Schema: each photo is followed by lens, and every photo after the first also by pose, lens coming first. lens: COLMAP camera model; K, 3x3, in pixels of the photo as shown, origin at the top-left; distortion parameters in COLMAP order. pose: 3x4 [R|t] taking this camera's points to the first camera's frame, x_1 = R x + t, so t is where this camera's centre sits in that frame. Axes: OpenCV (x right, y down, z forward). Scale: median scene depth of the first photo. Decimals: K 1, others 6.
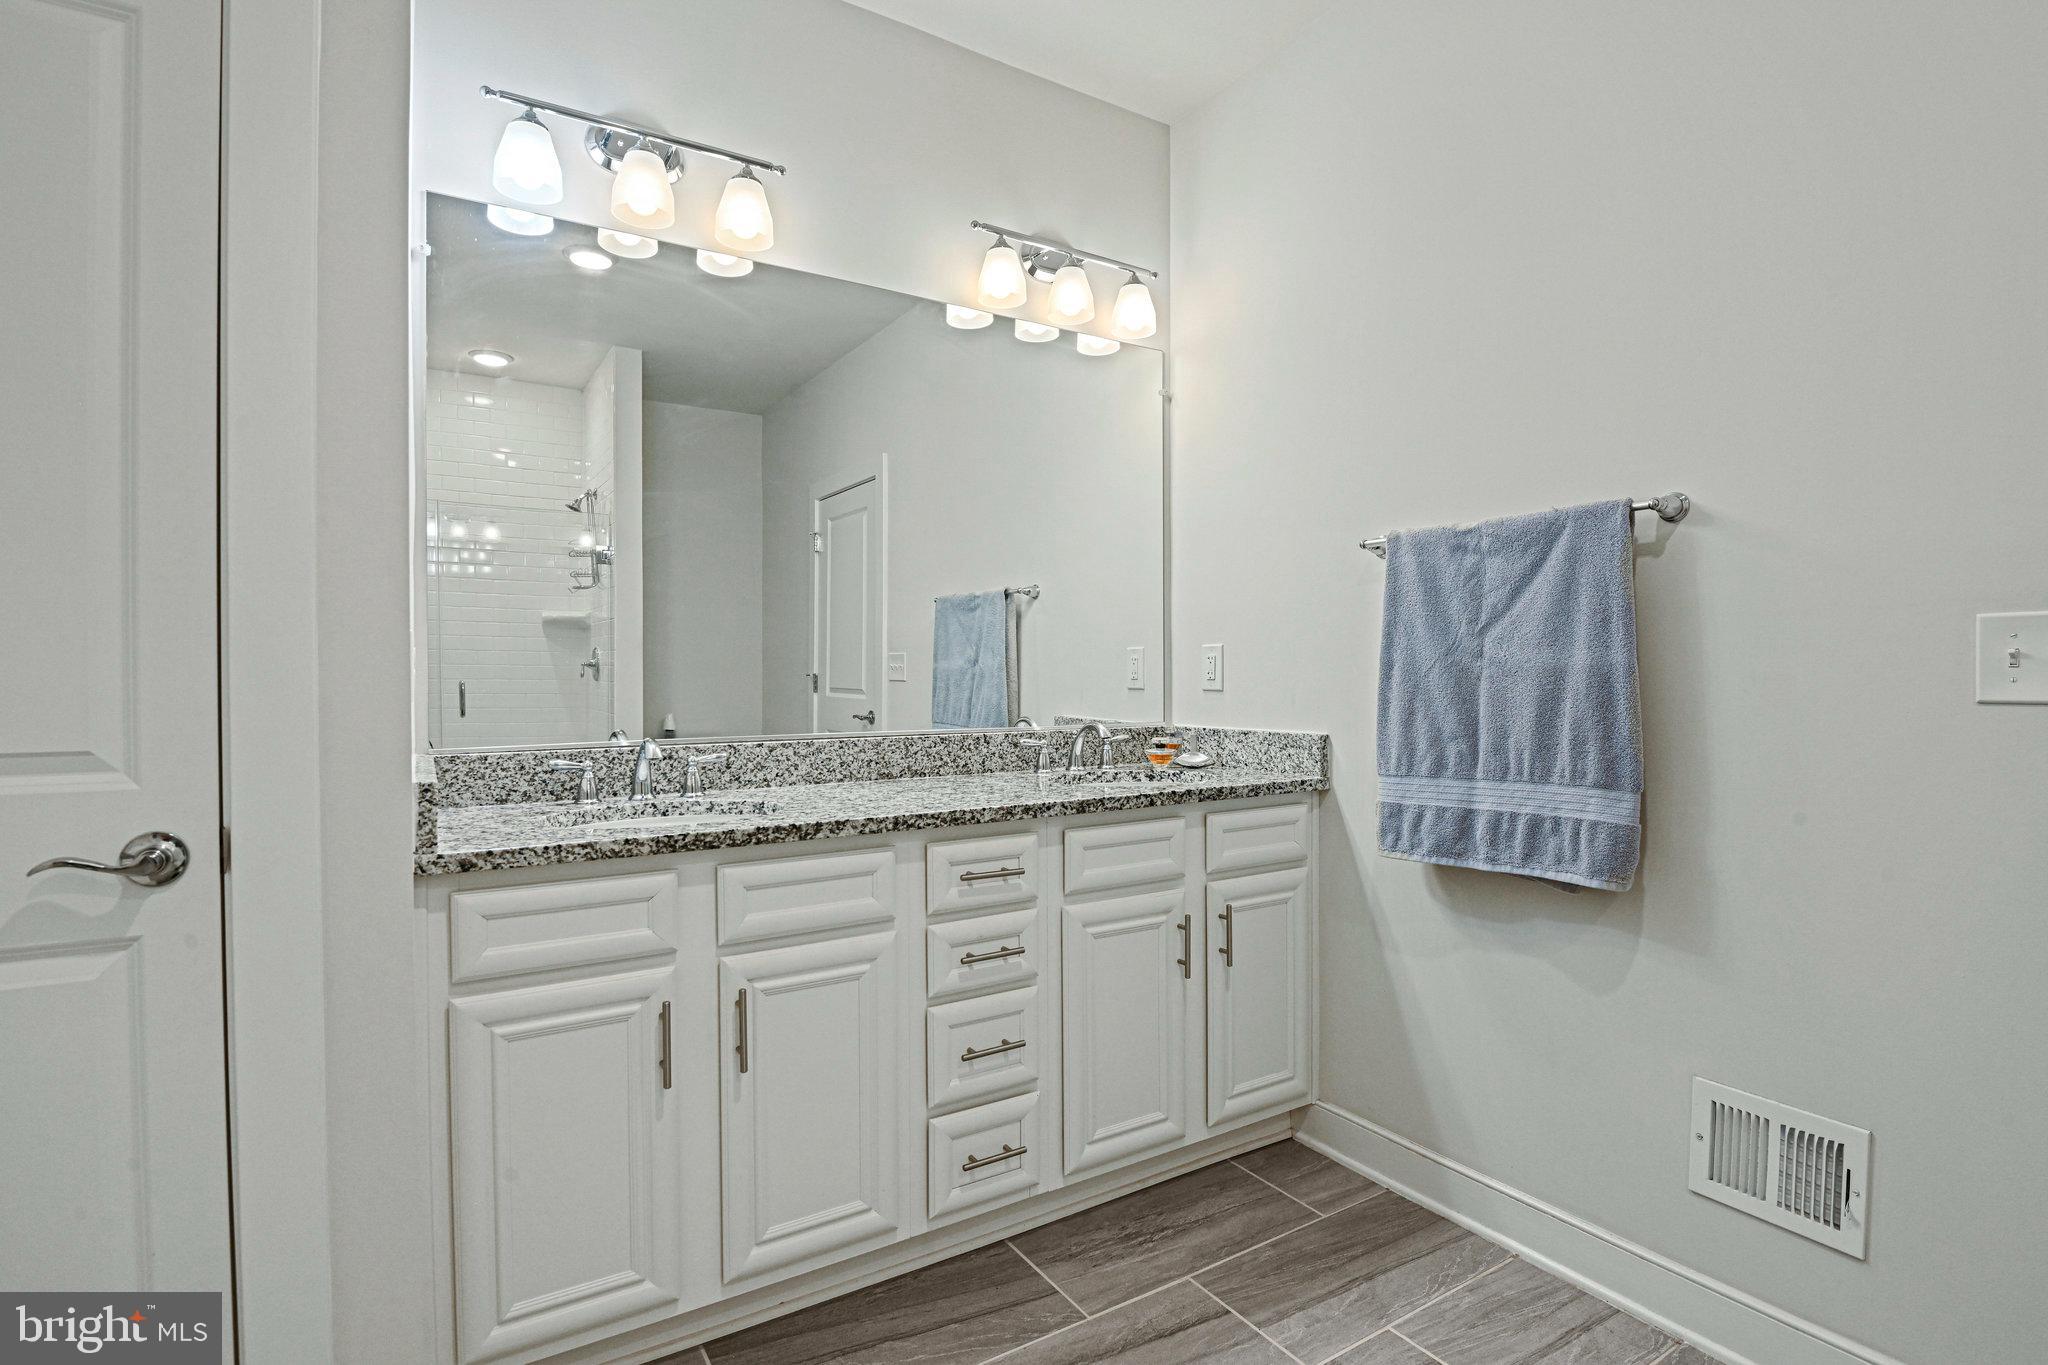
lens RADIAL K [[982.6, 0, 1024.0], [0, 982.6, 682.5], [0, 0, 1]] dist [-0.025077, -0.000338]
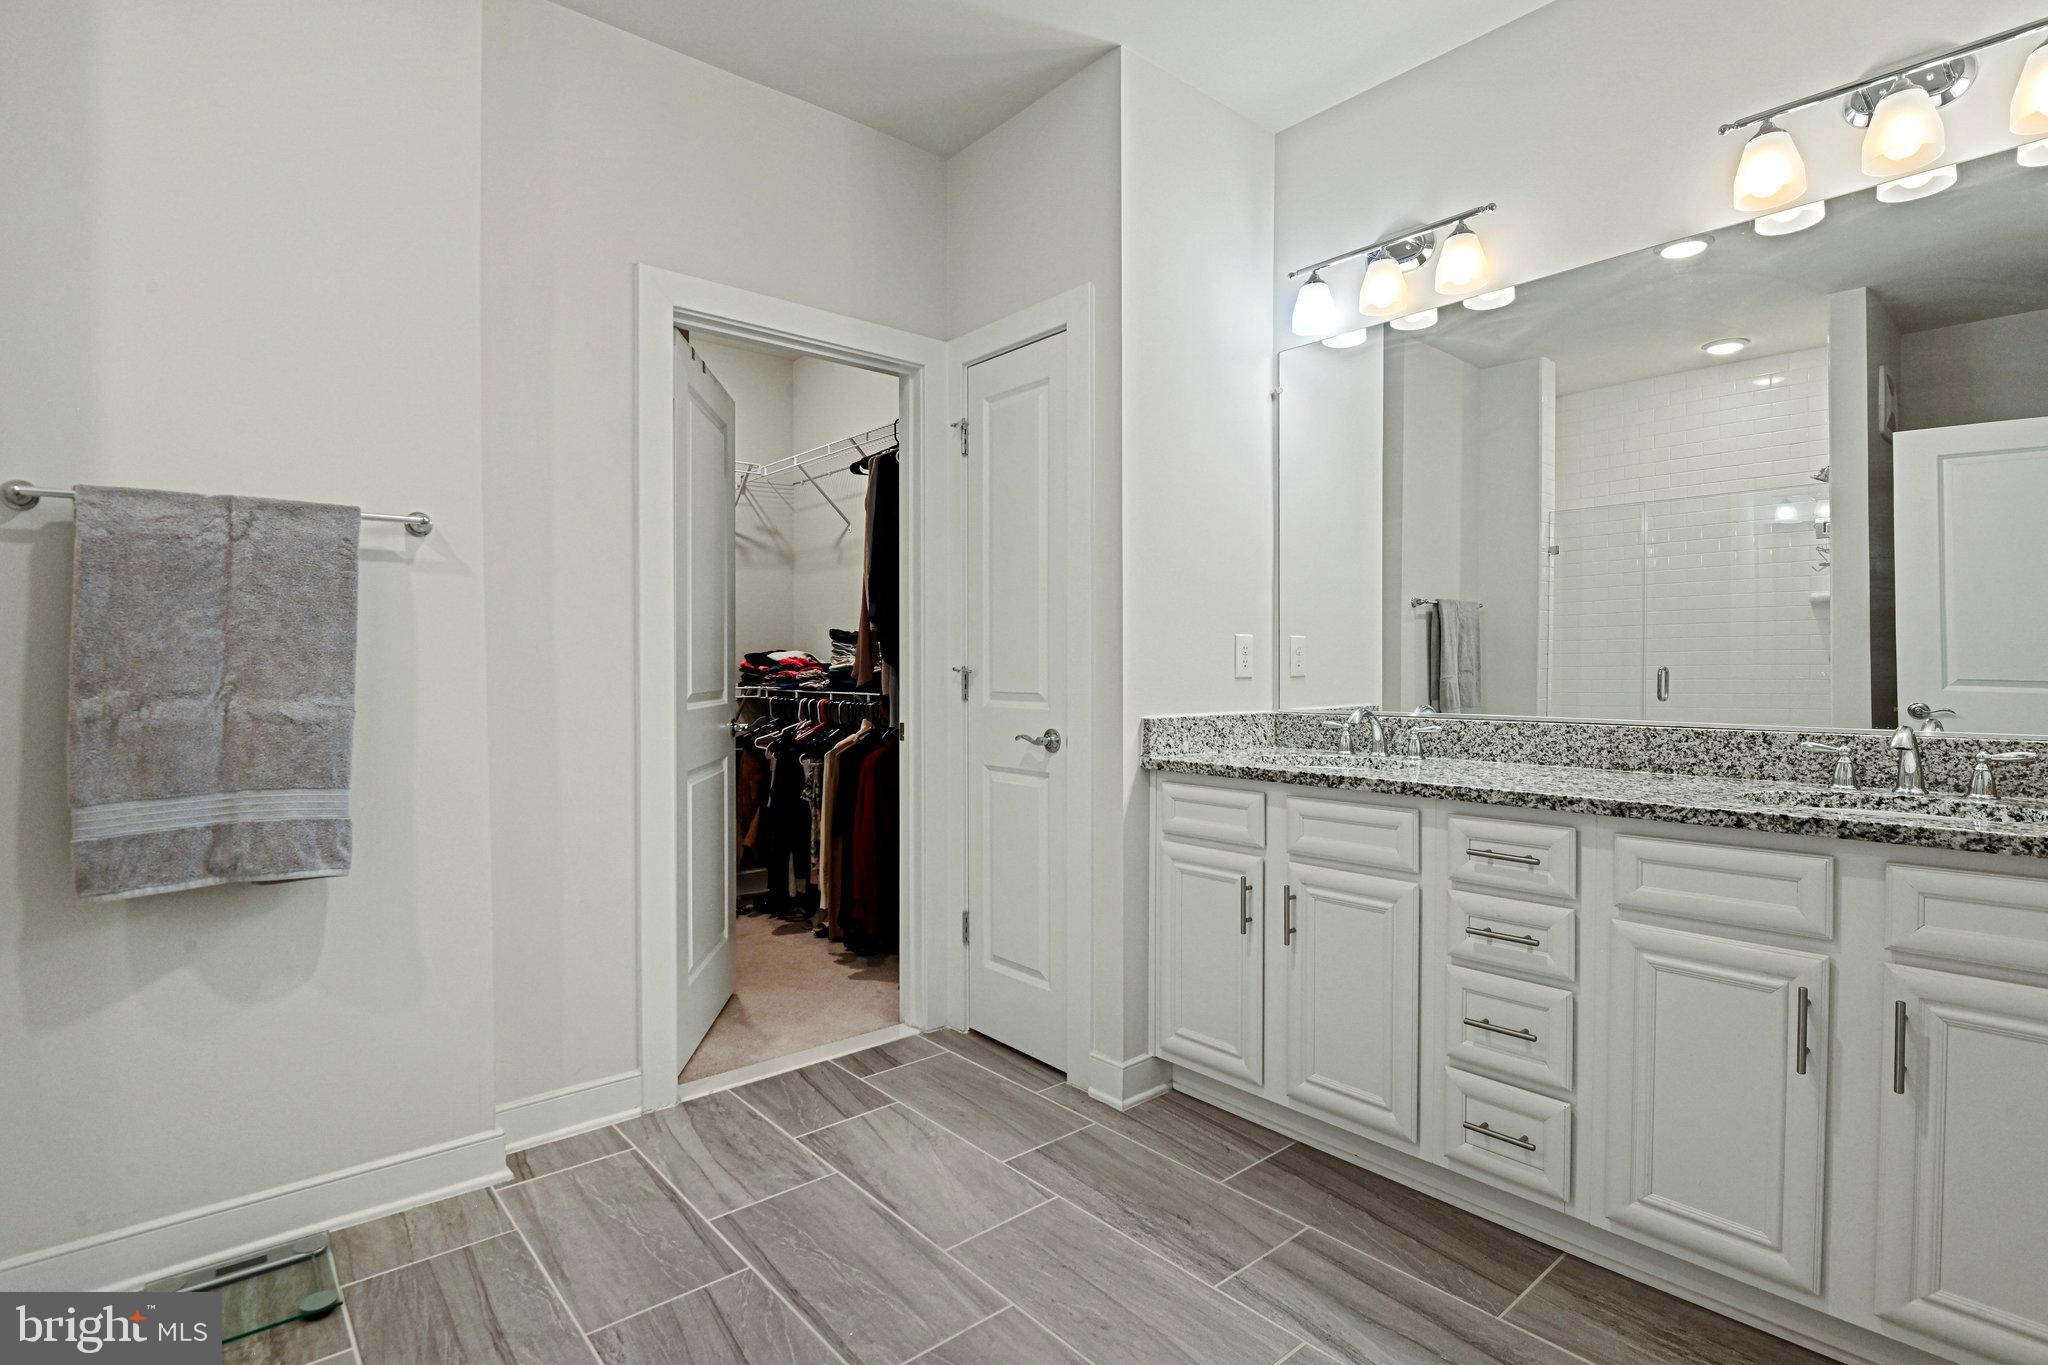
lens RADIAL K [[991.2, 0, 1022.7], [0, 991.2, 663.1], [0, 0, 1]] dist [-0.030526, -0.000226]
pose [[0.145966, -0.000029, -0.989290, 0.860897], [-0.006449, 0.999979, -0.000981, -0.000813], [0.989269, 0.006523, 0.145963, 0.339828]]
